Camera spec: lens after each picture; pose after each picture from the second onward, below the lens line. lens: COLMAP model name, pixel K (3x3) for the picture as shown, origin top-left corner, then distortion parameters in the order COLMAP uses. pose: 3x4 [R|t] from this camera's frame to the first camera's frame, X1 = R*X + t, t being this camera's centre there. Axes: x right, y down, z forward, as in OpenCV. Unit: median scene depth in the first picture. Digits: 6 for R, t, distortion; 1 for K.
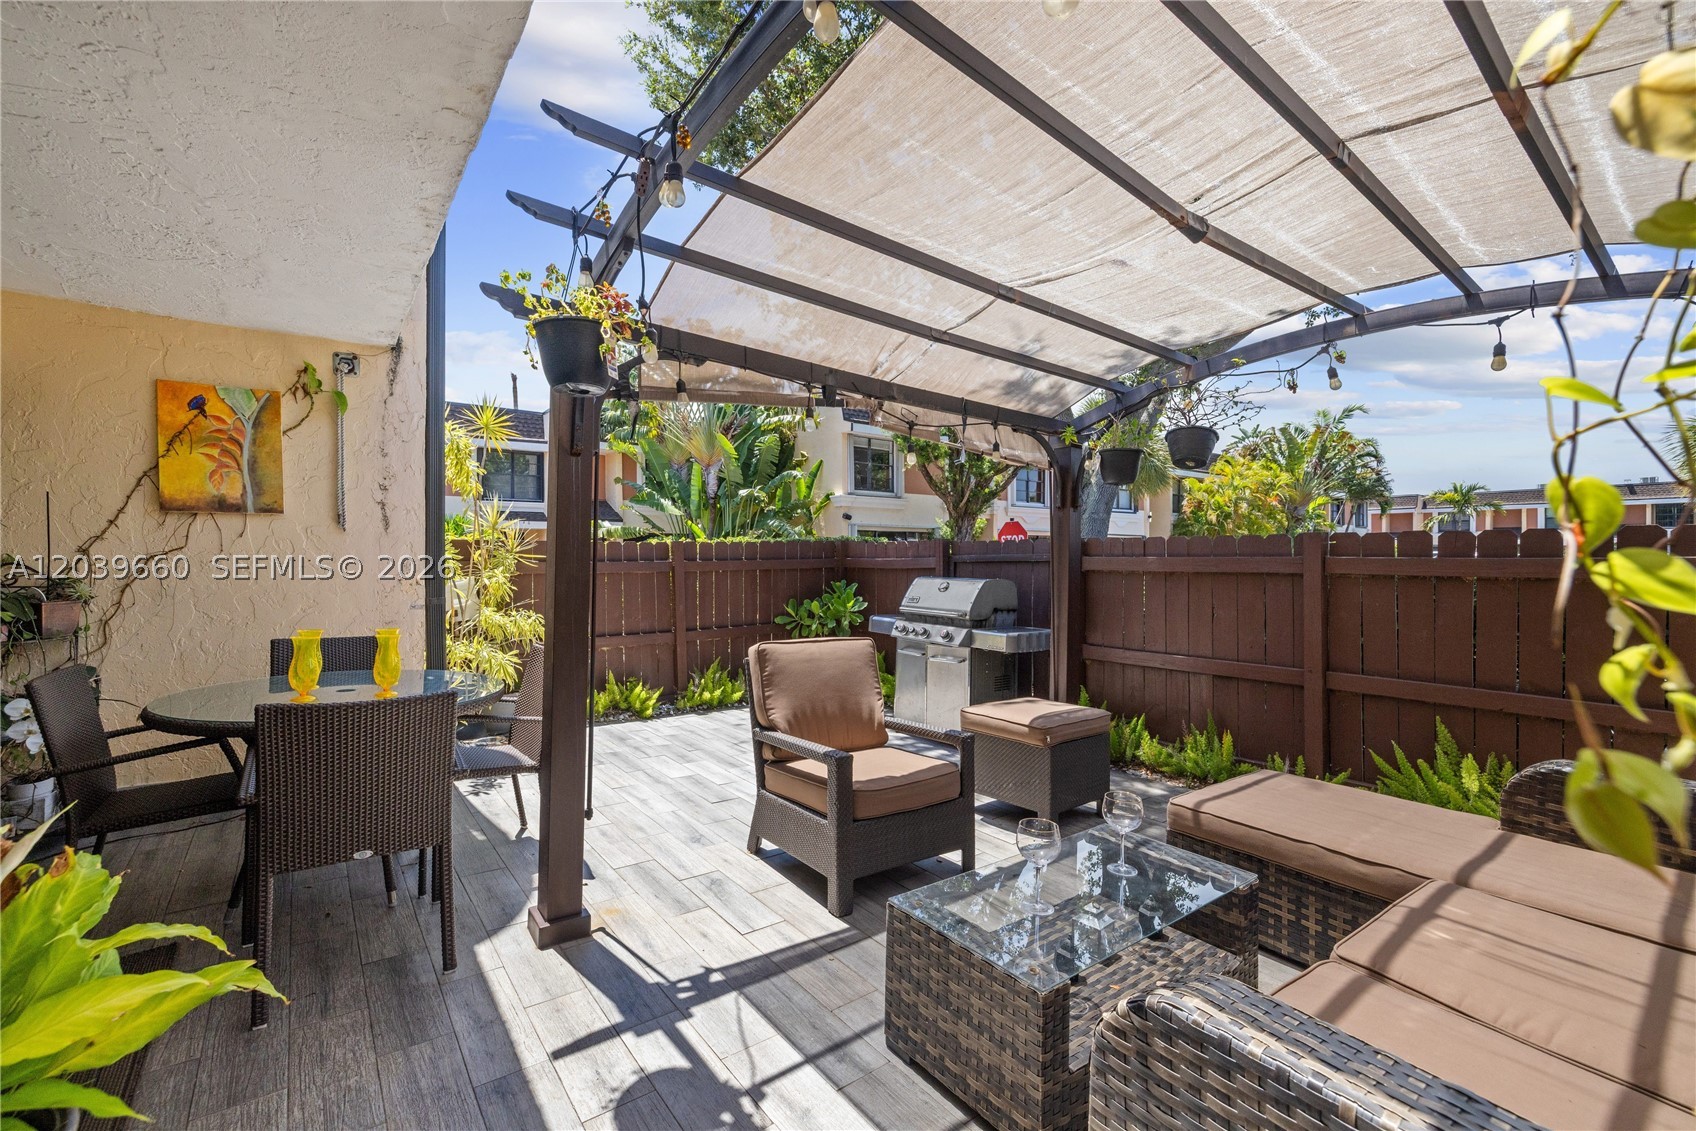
lens RADIAL K [[711.7, 0, 831.6], [0, 711.7, 563.9], [0, 0, 1]] dist [0.001276, 0.000293]
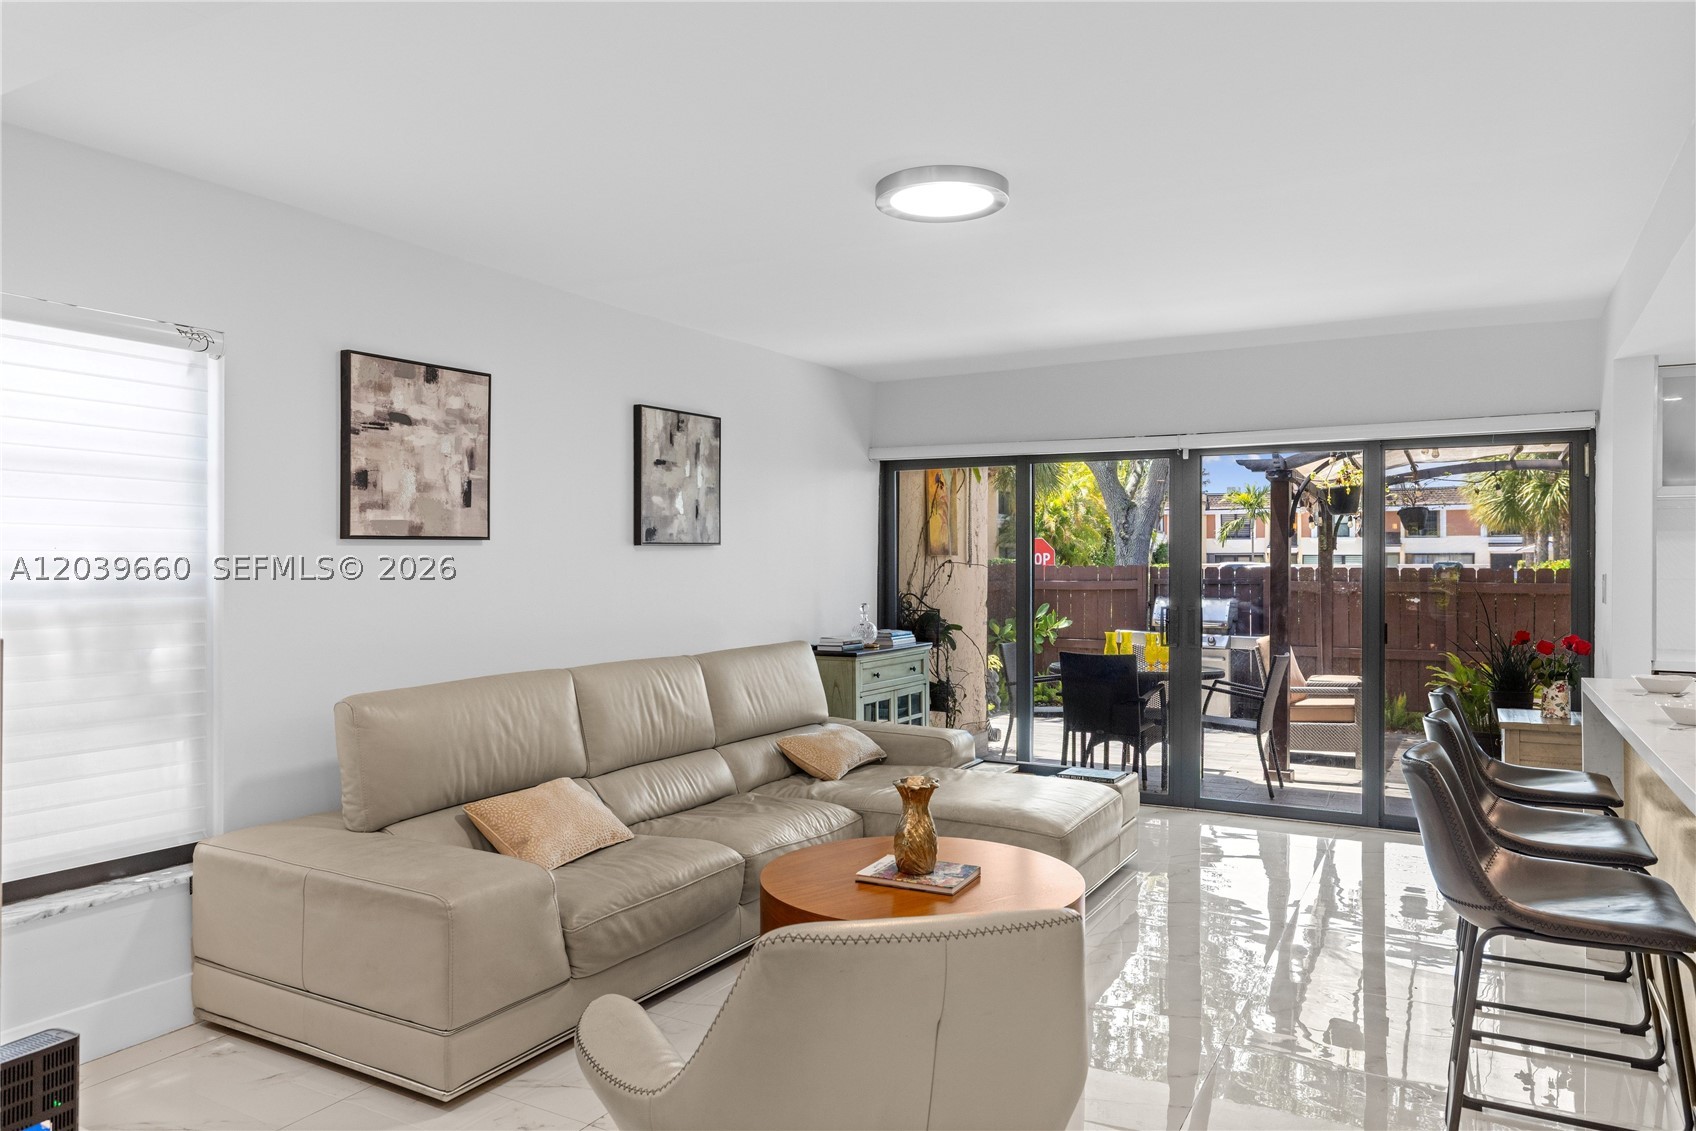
lens RADIAL K [[1151.8, 0, 836.4], [0, 1151.8, 561.3], [0, 0, 1]] dist [-0.000528, 0.001370]
pose [[0.913534, 0.001878, 0.406757, -1.758448], [0.003331, 0.999921, -0.012097, -0.030792], [-0.406748, 0.012406, 0.913456, -0.883879]]
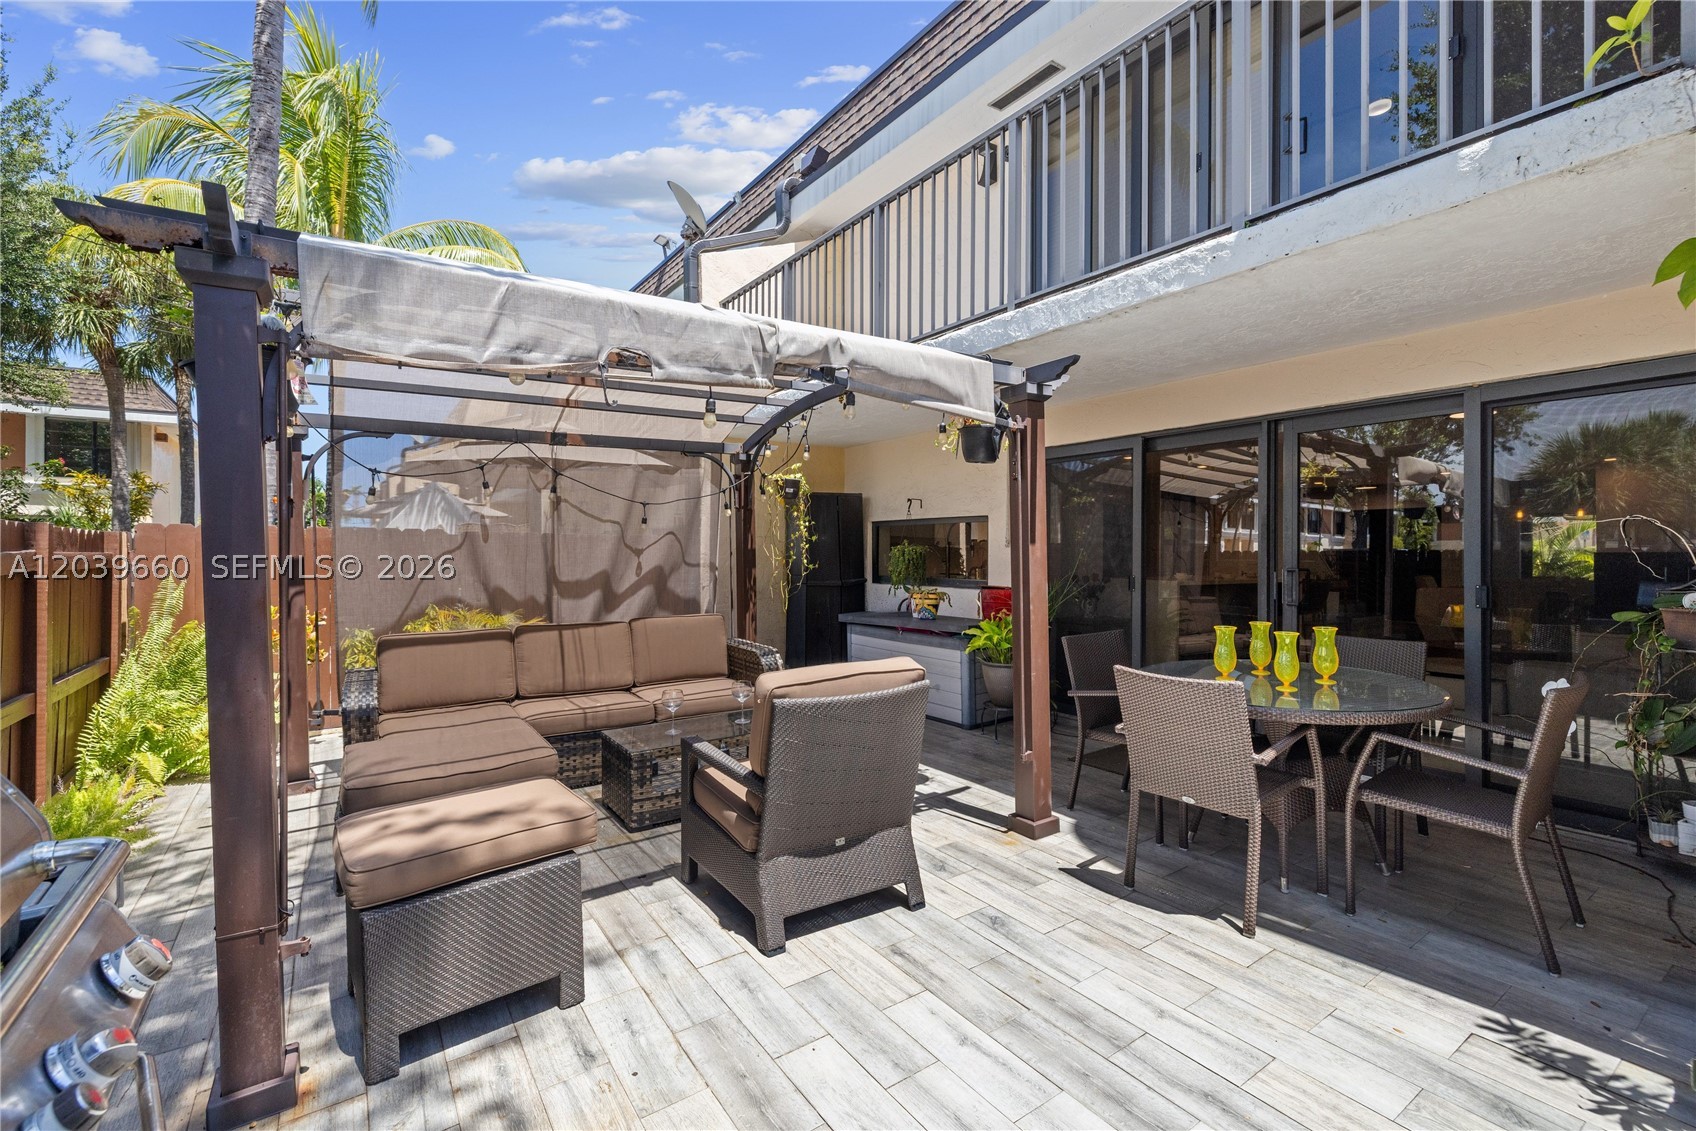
lens RADIAL K [[729.4, 0, 836.8], [0, 729.4, 560.4], [0, 0, 1]] dist [0.003080, 0.000606]
pose [[-0.998690, -0.006582, 0.050749, -0.046215], [-0.005980, 0.999910, 0.011996, -0.012867], [-0.050823, 0.011677, -0.998639, 1.539186]]
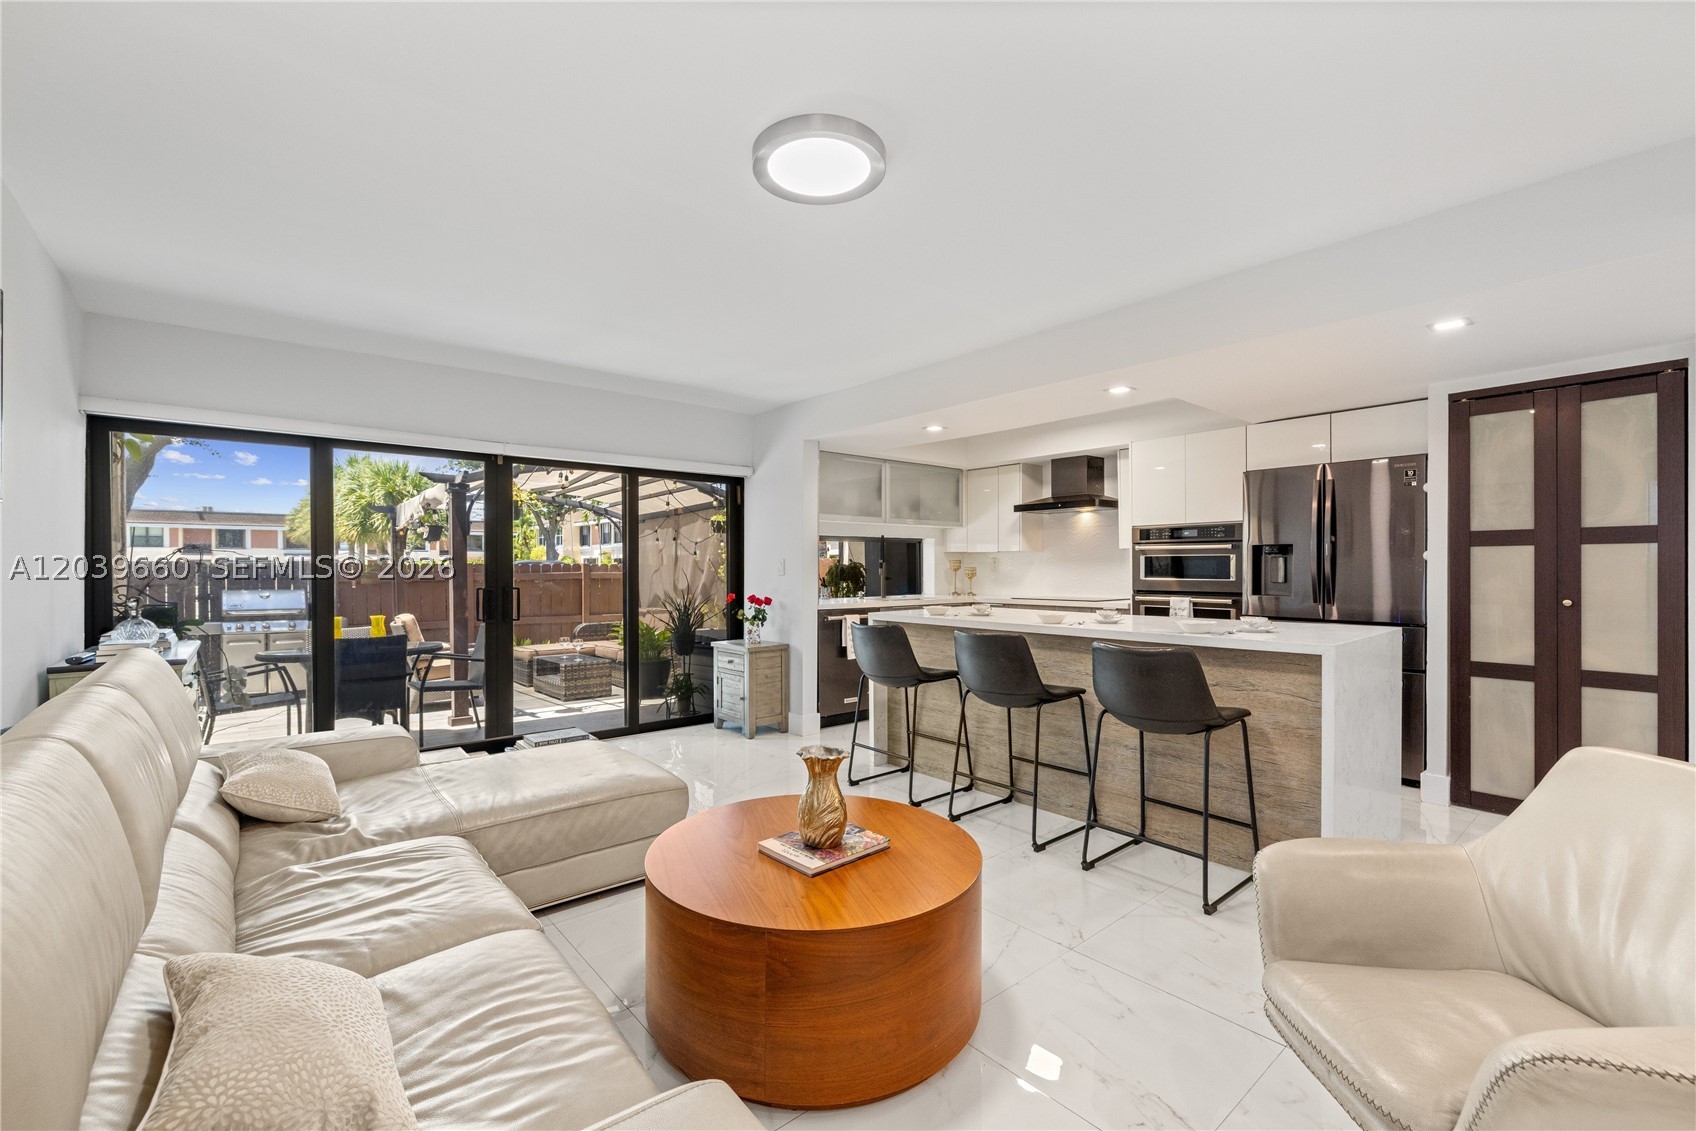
lens RADIAL K [[704.4, 0, 836.9], [0, 704.4, 561.8], [0, 0, 1]] dist [-0.001943, 0.000090]
pose [[-0.061951, 0.008692, 0.998041, -1.854898], [0.014841, 0.999860, -0.007786, -0.011836], [-0.997969, 0.014329, -0.062072, -0.110693]]
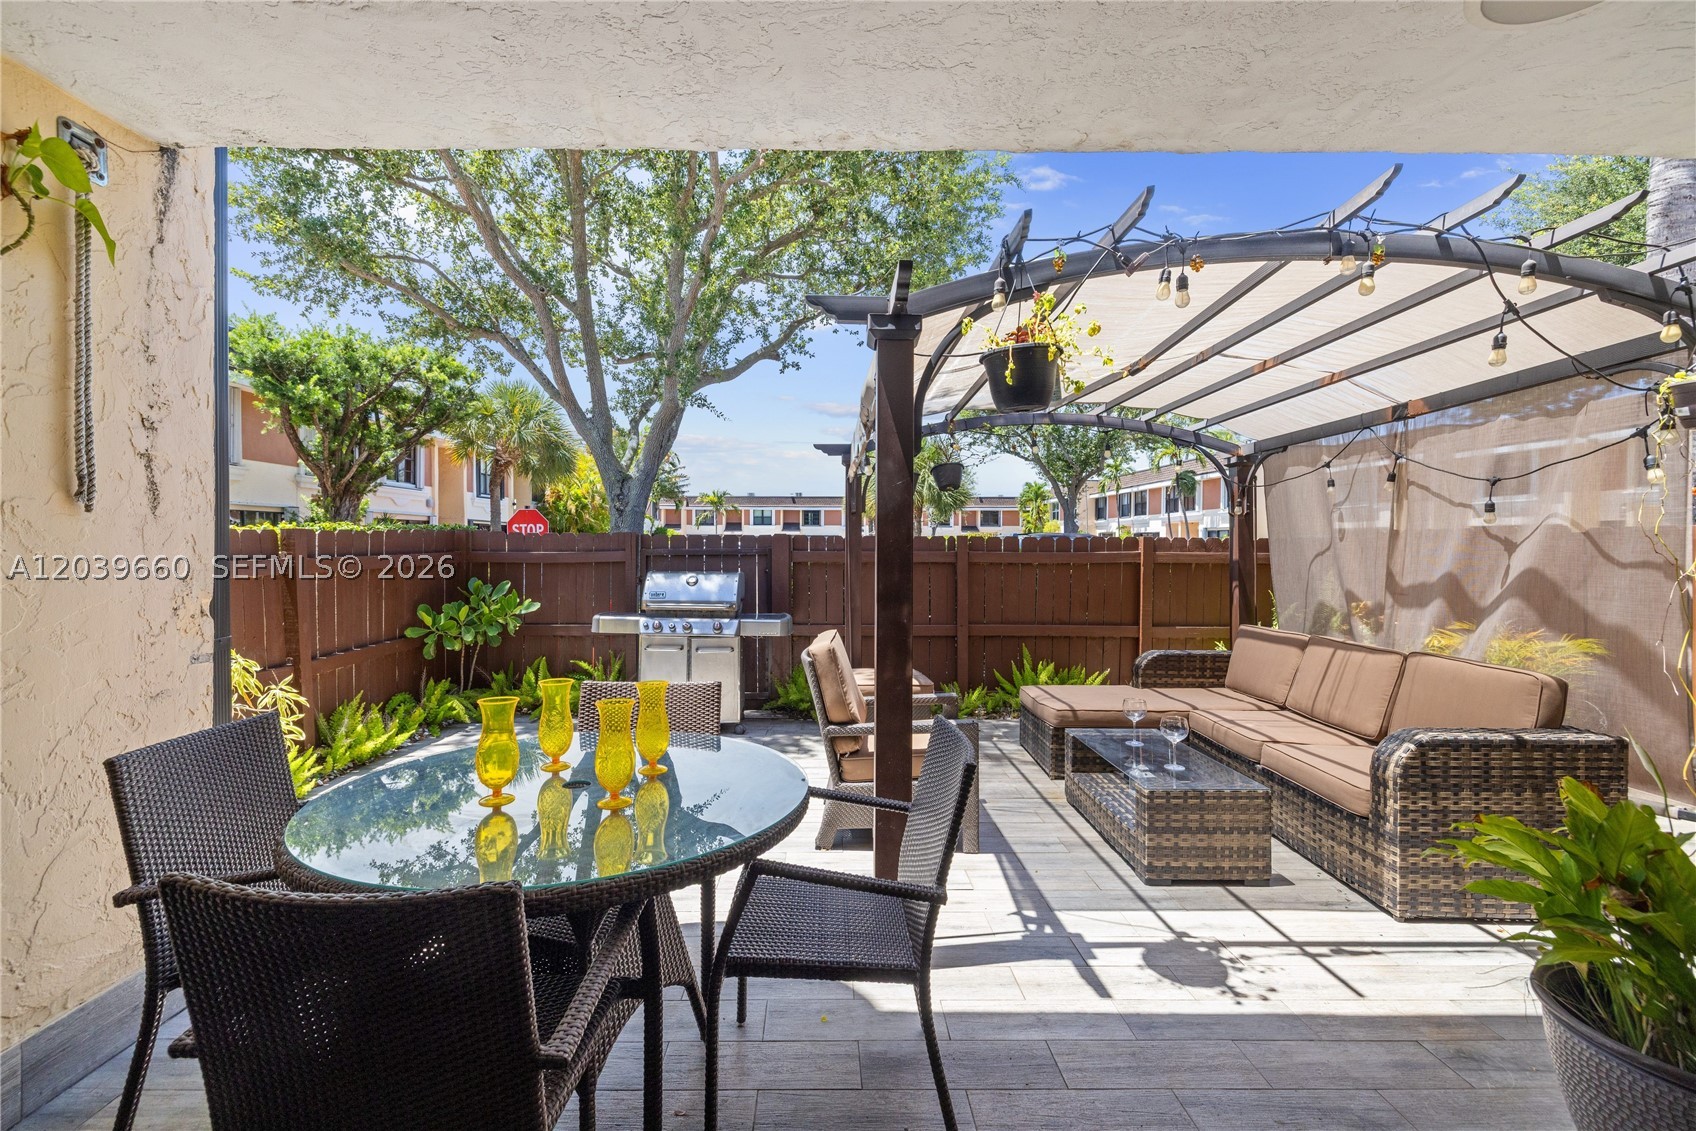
lens RADIAL K [[709.8, 0, 836.2], [0, 709.8, 557.6], [0, 0, 1]] dist [-0.001246, 0.000158]
pose [[0.589746, -0.013498, 0.807476, -0.746146], [0.004127, 0.999898, 0.013700, -0.019384], [-0.807578, -0.004747, 0.589742, 0.321720]]
